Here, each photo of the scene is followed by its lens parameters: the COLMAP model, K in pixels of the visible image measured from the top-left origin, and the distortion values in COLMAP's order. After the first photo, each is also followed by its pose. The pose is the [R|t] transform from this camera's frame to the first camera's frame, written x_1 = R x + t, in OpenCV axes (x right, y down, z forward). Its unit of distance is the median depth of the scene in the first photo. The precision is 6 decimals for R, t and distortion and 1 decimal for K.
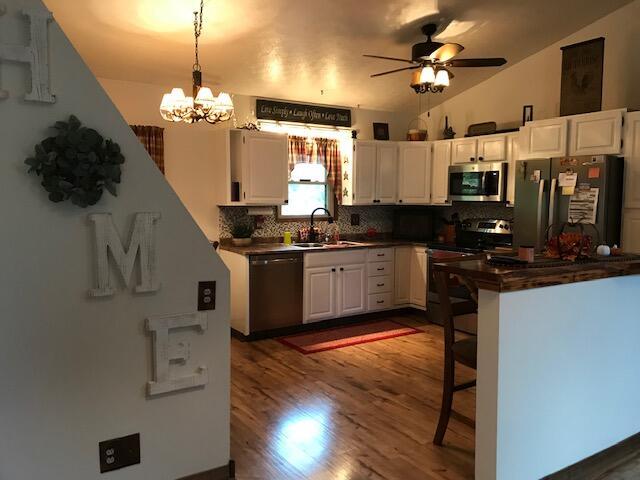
lens RADIAL K [[525.6, 0, 320.0], [0, 525.6, 240.0], [0, 0, 1]] dist [0.046916, -0.085700]
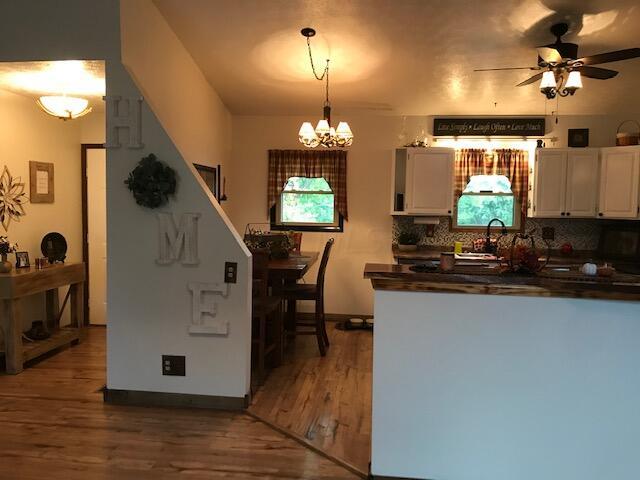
lens RADIAL K [[525.6, 0, 320.0], [0, 525.6, 240.0], [0, 0, 1]] dist [0.046916, -0.085700]
pose [[0.770398, 0.050316, -0.635575, 0.386316], [-0.066642, 0.997775, -0.001789, 0.001781], [0.634071, 0.043734, 0.772037, 0.019840]]
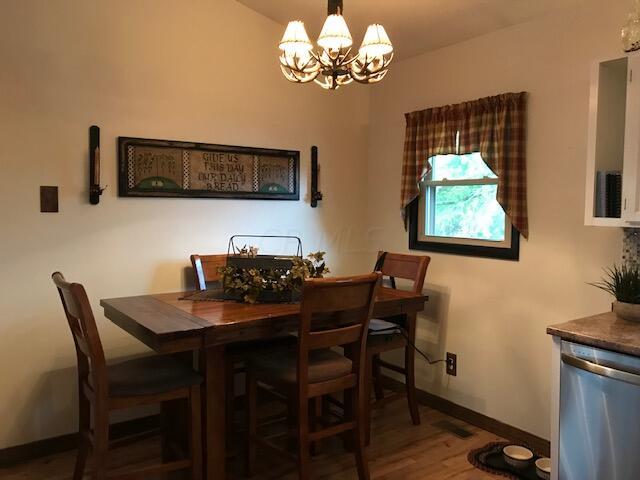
lens RADIAL K [[525.6, 0, 320.0], [0, 525.6, 240.0], [0, 0, 1]] dist [0.046916, -0.085700]
pose [[0.031884, 0.059952, -0.997692, 0.254411], [-0.093616, 0.993990, 0.056738, -0.051187], [0.995098, 0.091590, 0.037305, 0.663420]]
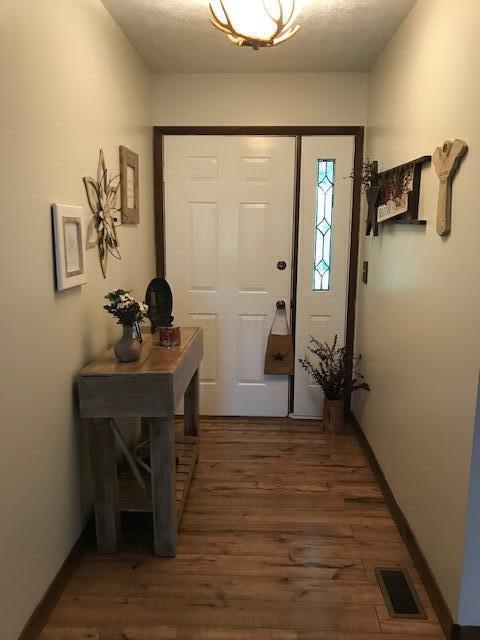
lens RADIAL K [[525.6, 0, 240.0], [0, 525.6, 320.0], [0, 0, 1]] dist [0.046916, -0.085700]
pose [[0.813435, 0.096670, -0.573567, -0.170452], [-0.053216, 0.994325, 0.092115, 0.007778], [0.579217, -0.044407, 0.813963, 0.054106]]
